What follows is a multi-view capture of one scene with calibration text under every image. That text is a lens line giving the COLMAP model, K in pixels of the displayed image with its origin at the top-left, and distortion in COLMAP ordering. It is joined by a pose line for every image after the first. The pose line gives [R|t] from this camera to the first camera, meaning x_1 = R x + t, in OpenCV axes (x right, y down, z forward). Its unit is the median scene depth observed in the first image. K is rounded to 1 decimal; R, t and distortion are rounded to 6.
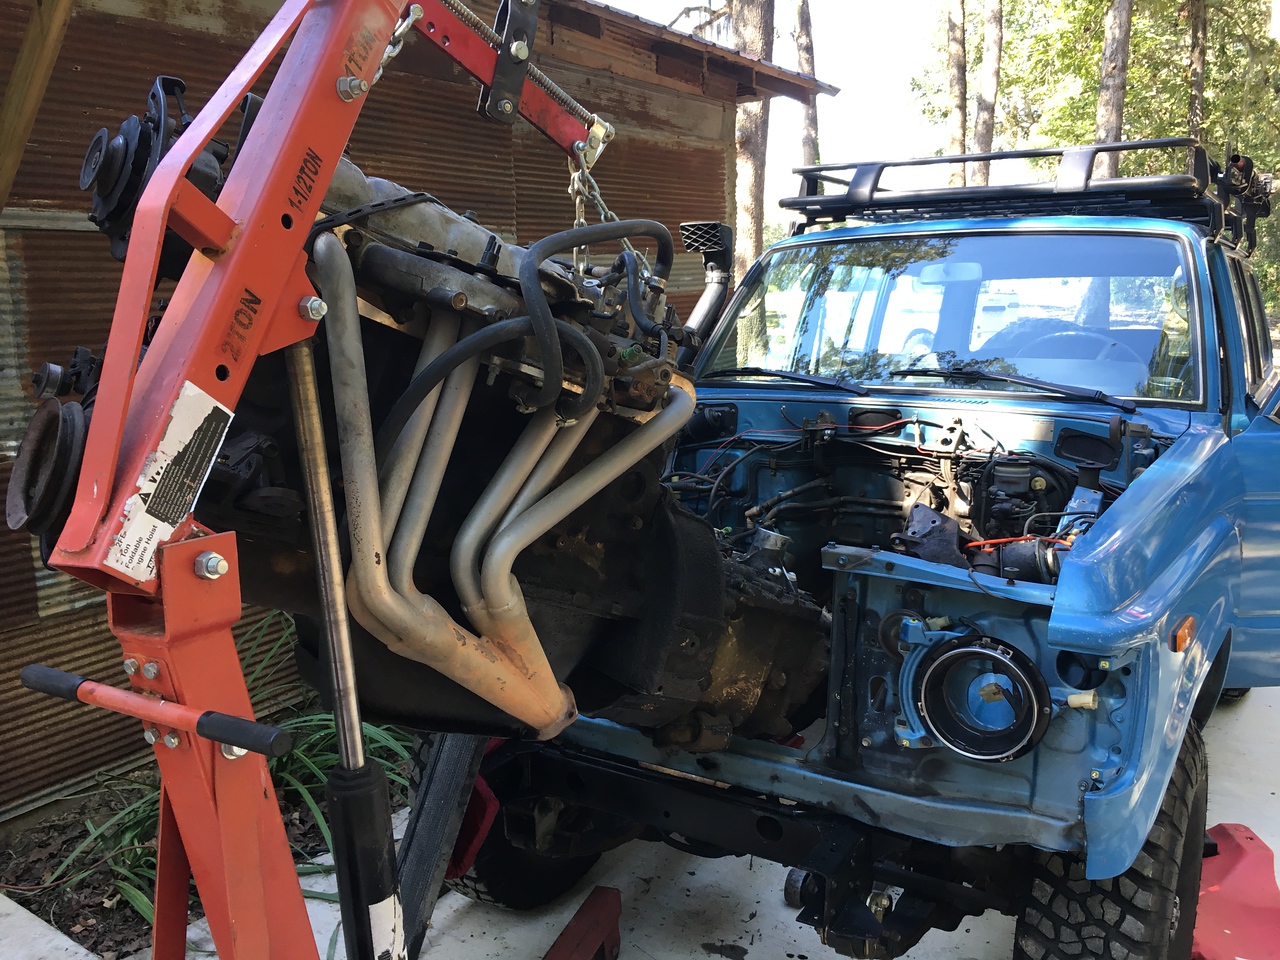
lens RADIAL K [[1092.2, 0, 640.0], [0, 1092.2, 480.0], [0, 0, 1]] dist [0.091111, -0.133563]
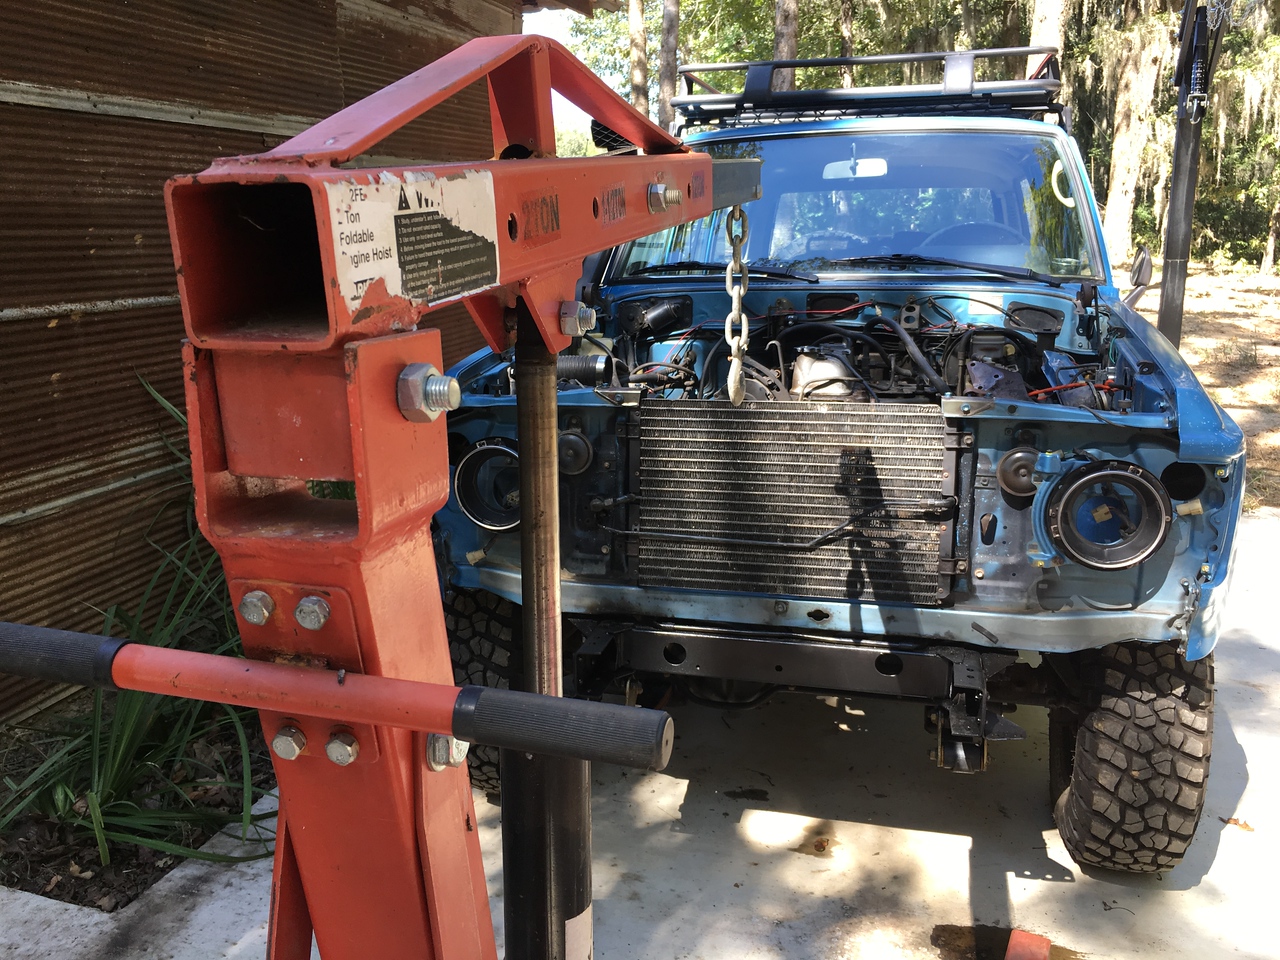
lens RADIAL K [[1091.0, 0, 640.0], [0, 1091.0, 480.0], [0, 0, 1]] dist [0.005409, 0.005007]
pose [[0.951944, -0.059957, 0.300347, -0.404773], [0.043342, 0.997154, 0.061687, 0.060001], [-0.303191, -0.045705, 0.951833, 0.068799]]
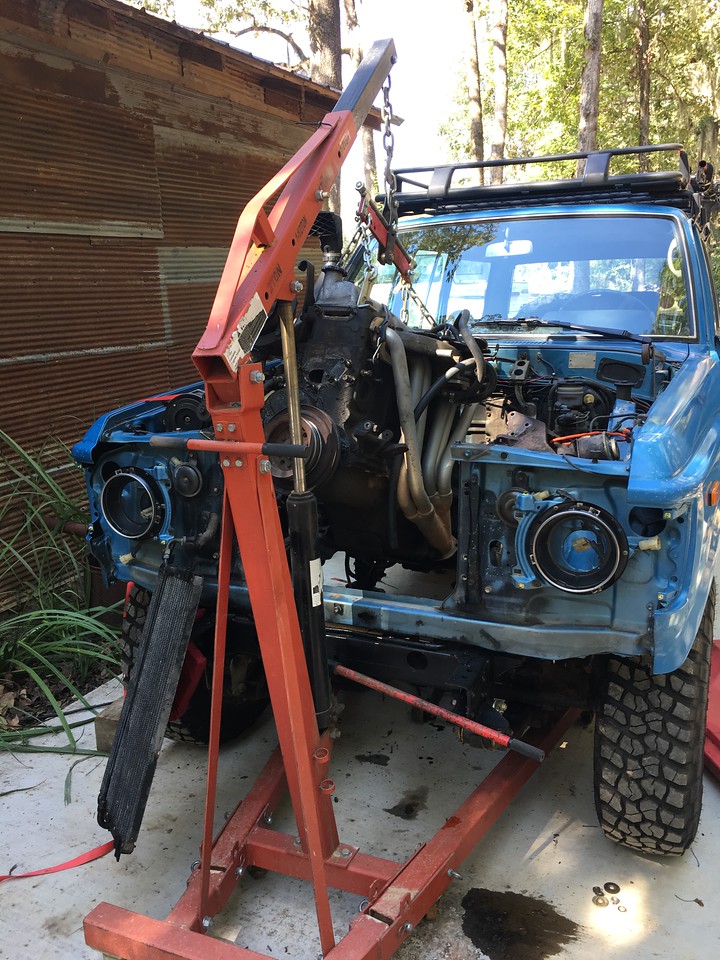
lens RADIAL K [[819.1, 0, 360.0], [0, 819.1, 480.0], [0, 0, 1]] dist [0.091111, -0.133563]
pose [[0.990183, -0.052130, 0.129694, -0.064478], [0.044793, 0.997260, 0.058866, 0.037616], [-0.132407, -0.052479, 0.989805, 0.040664]]
